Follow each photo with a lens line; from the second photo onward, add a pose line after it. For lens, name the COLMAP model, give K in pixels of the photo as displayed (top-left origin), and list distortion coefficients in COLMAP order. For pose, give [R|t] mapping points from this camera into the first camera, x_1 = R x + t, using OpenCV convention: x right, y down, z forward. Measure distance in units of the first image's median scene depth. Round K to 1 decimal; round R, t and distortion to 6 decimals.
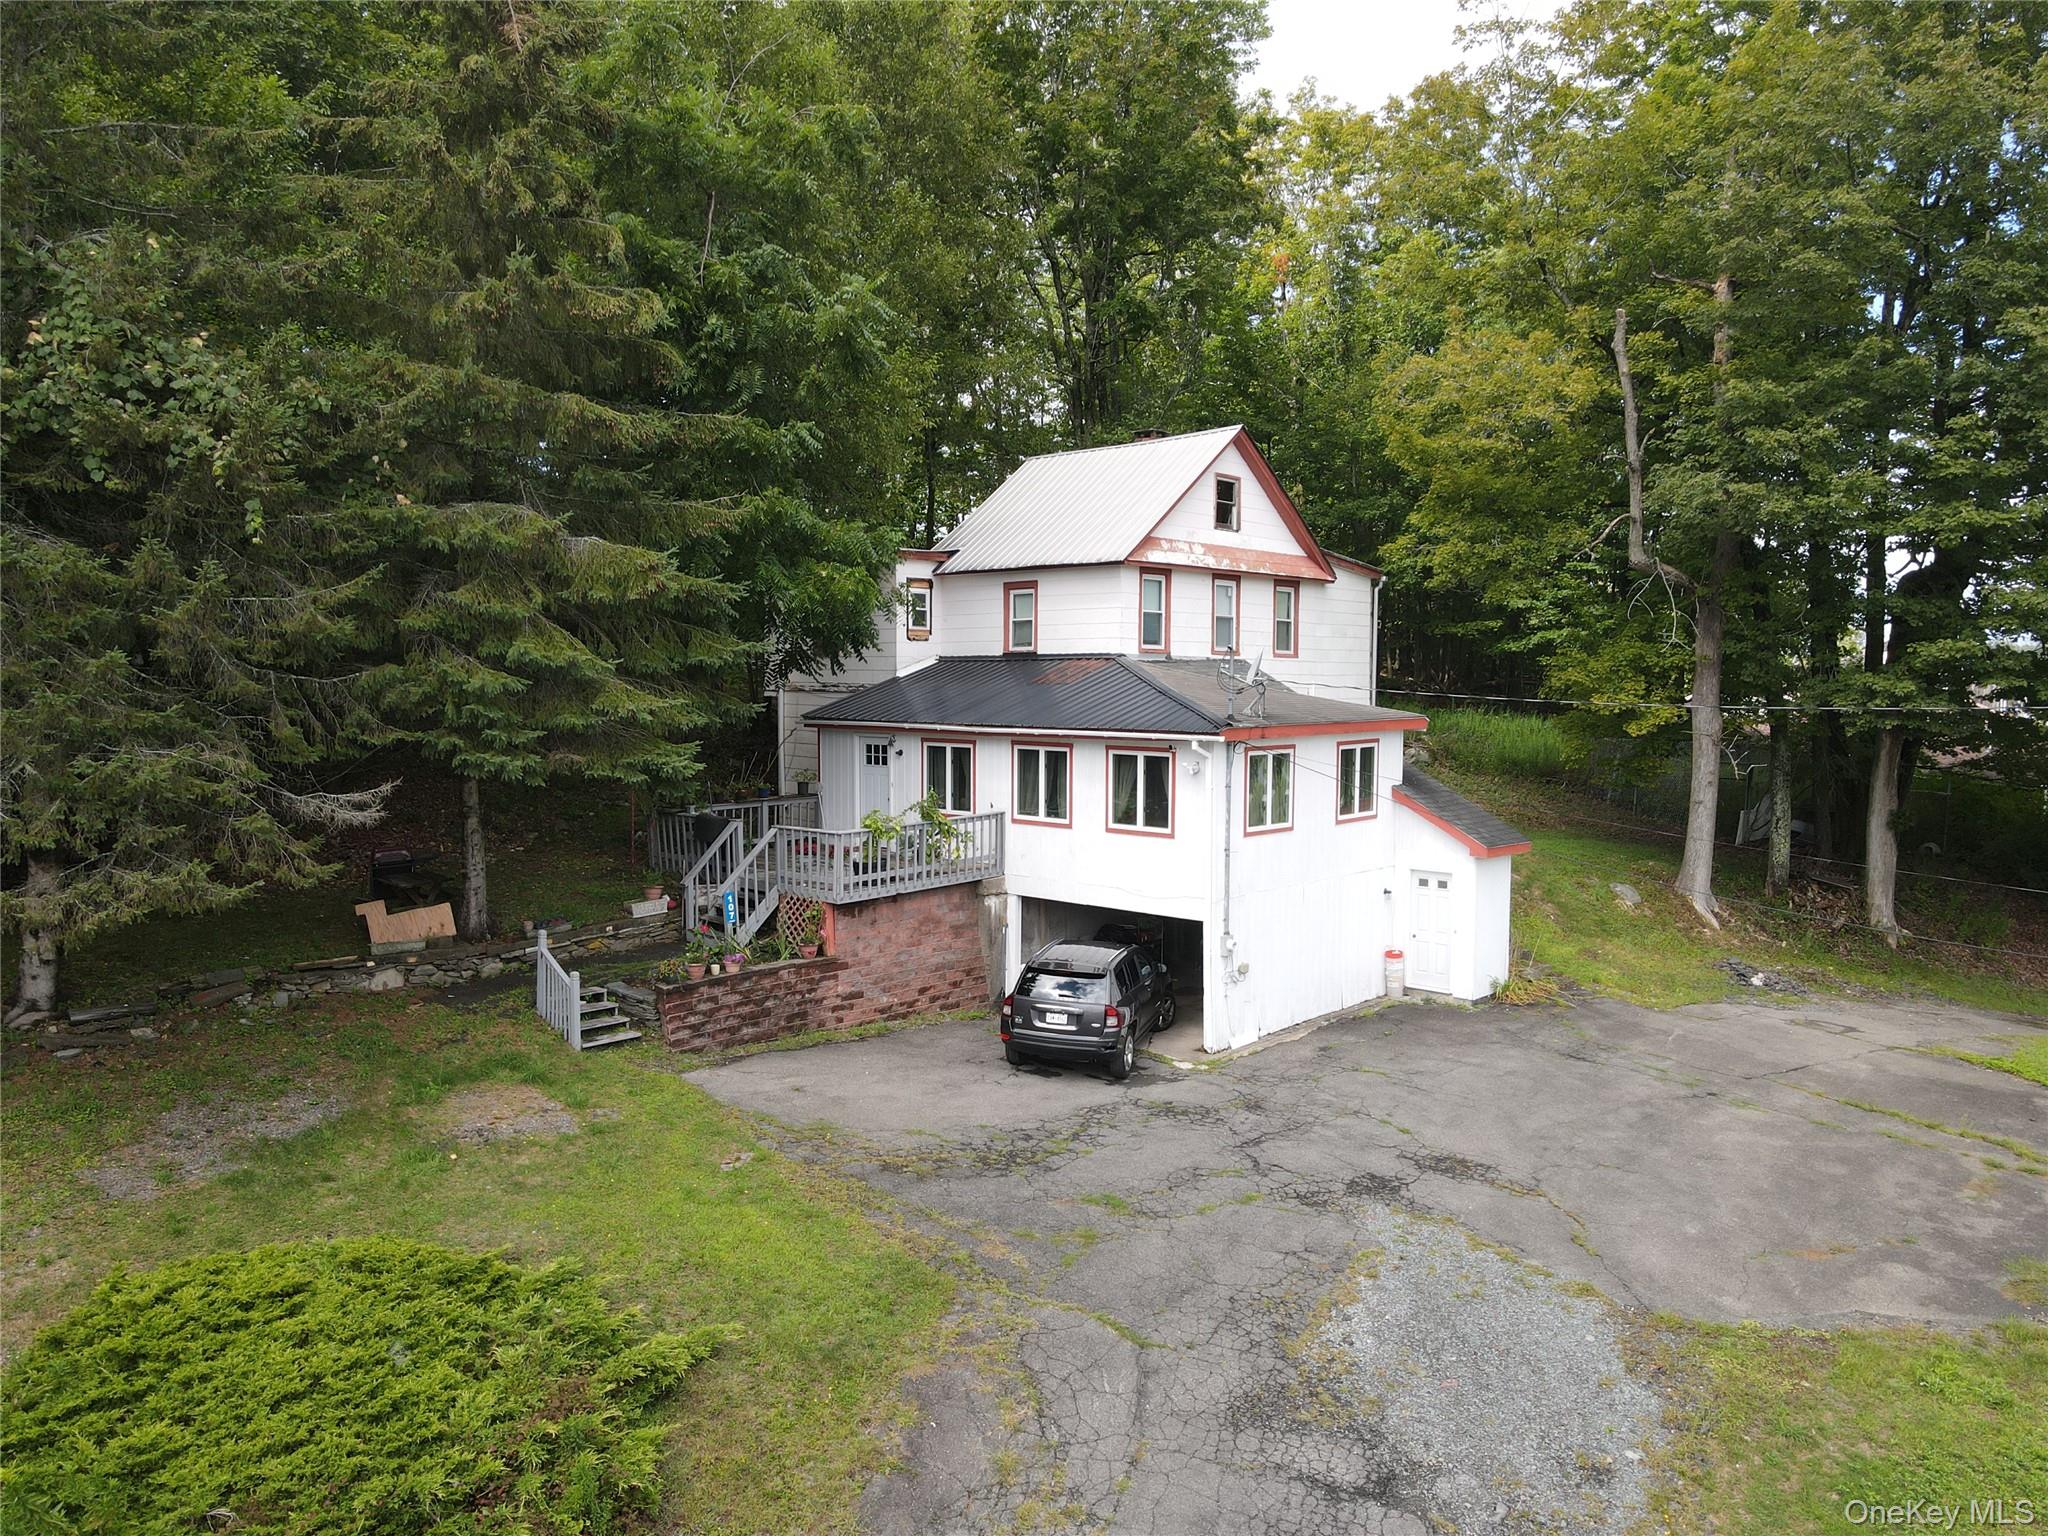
lens RADIAL K [[1503.9, 0, 1025.5], [0, 1503.9, 774.7], [0, 0, 1]] dist [0.010952, 0.013855]
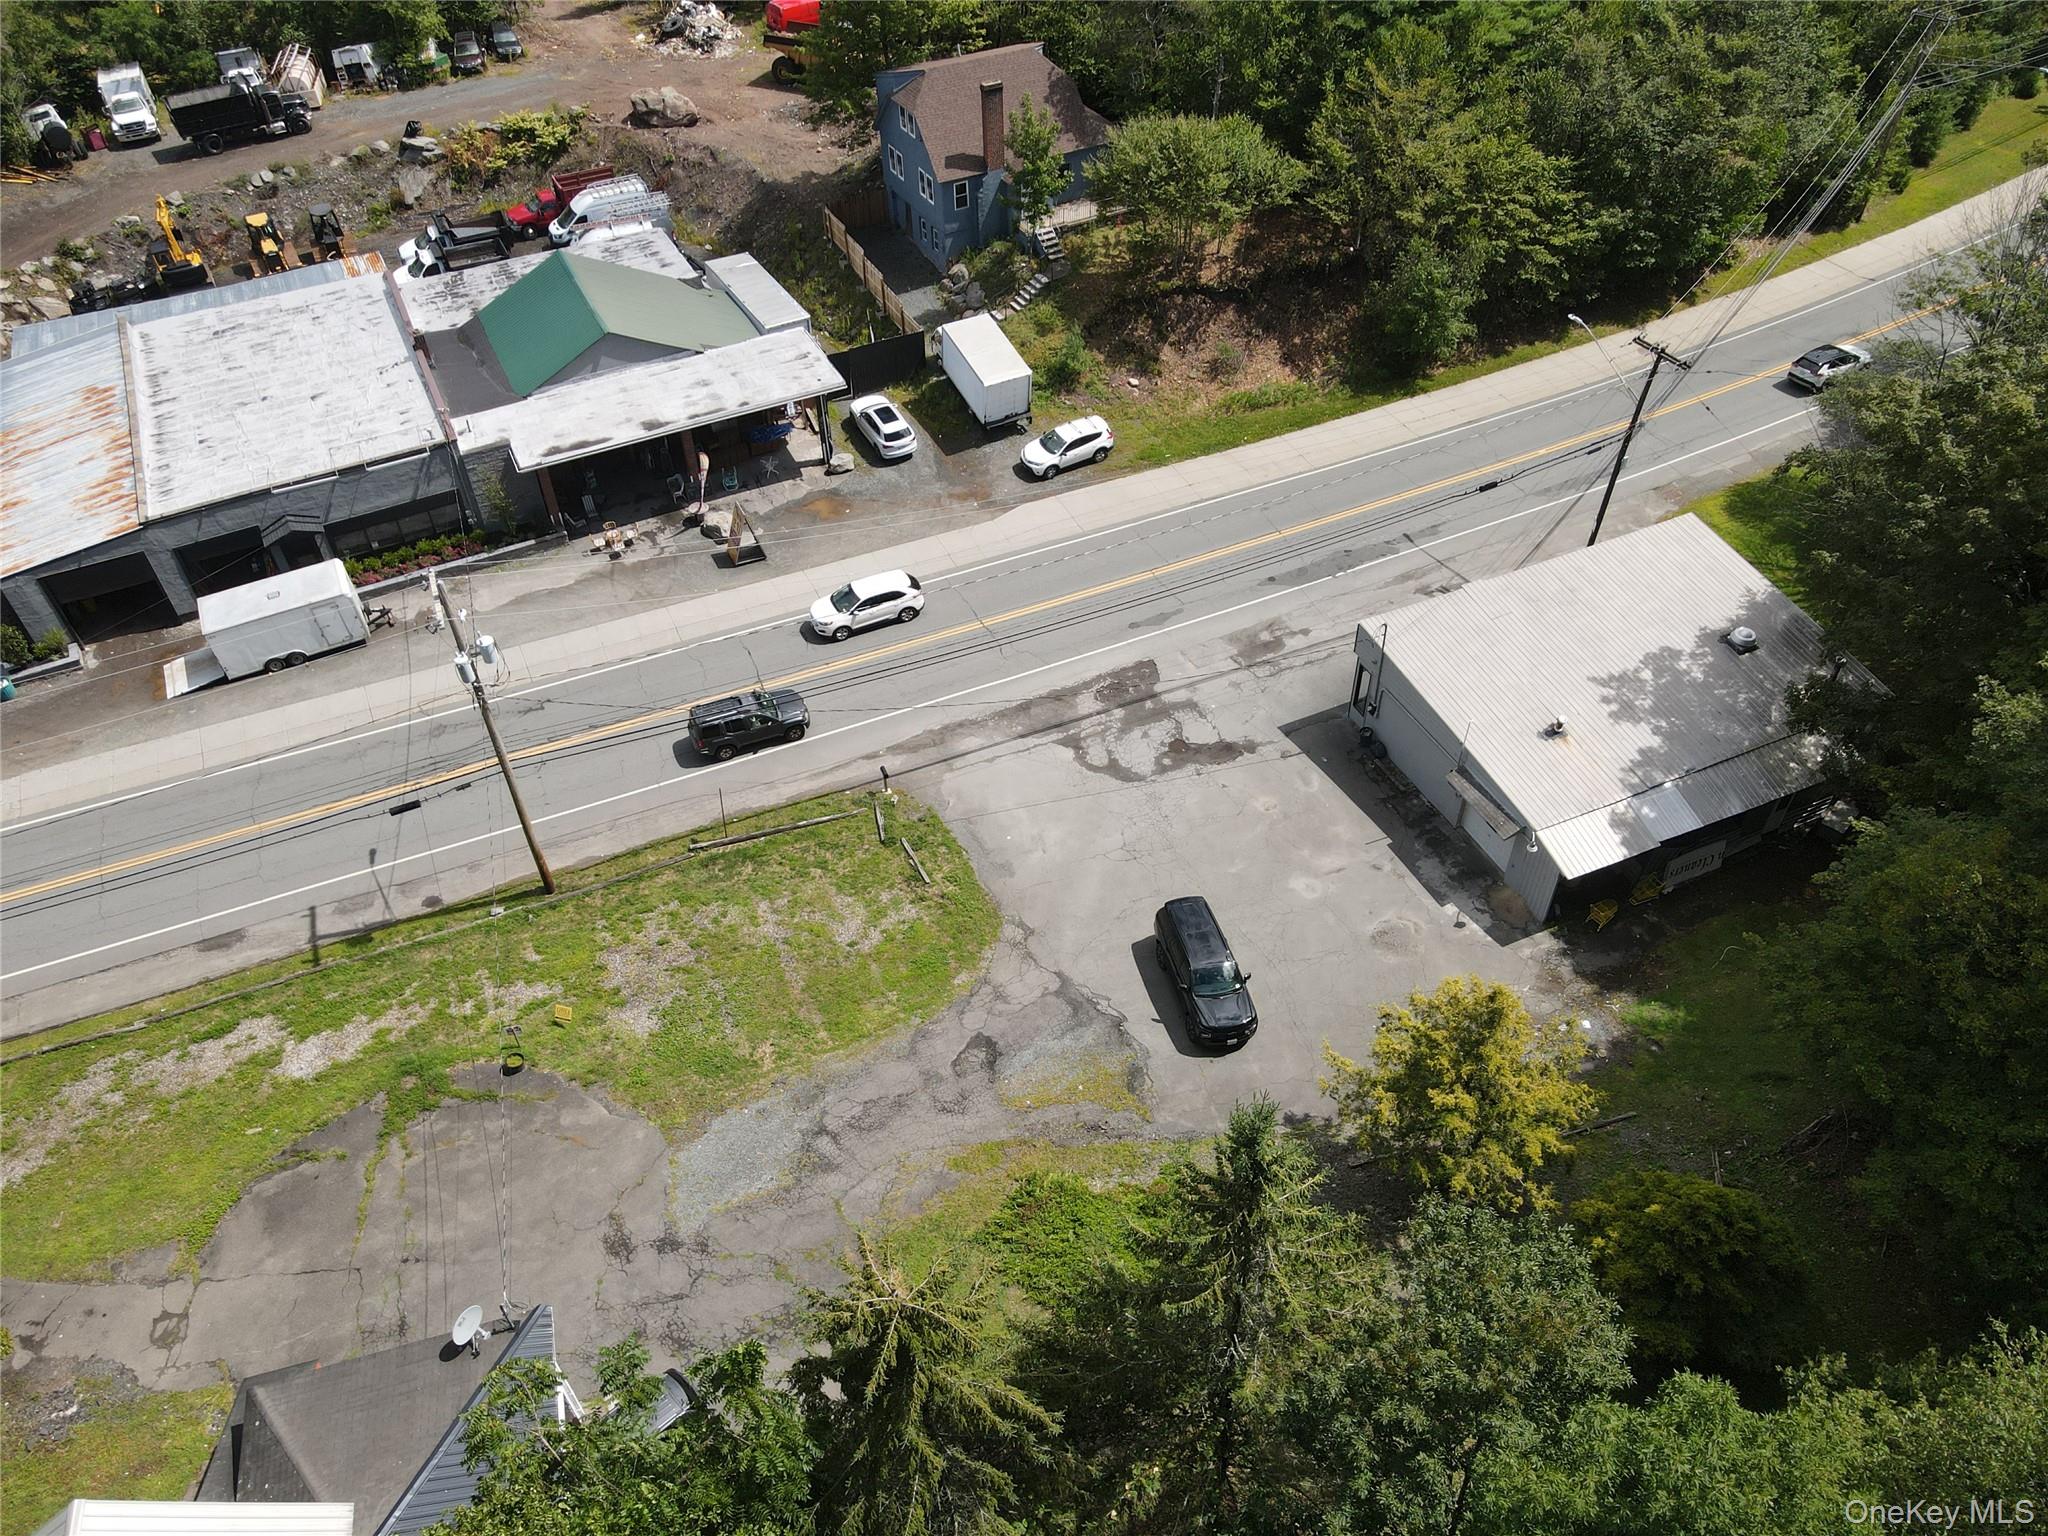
lens RADIAL K [[1503.9, 0, 1025.3], [0, 1503.9, 780.4], [0, 0, 1]] dist [0.010952, 0.013855]
pose [[-0.860336, -0.349501, 0.371041, -0.666913], [0.050818, 0.665482, 0.744682, -1.494868], [-0.507188, 0.659532, -0.554777, 1.239424]]
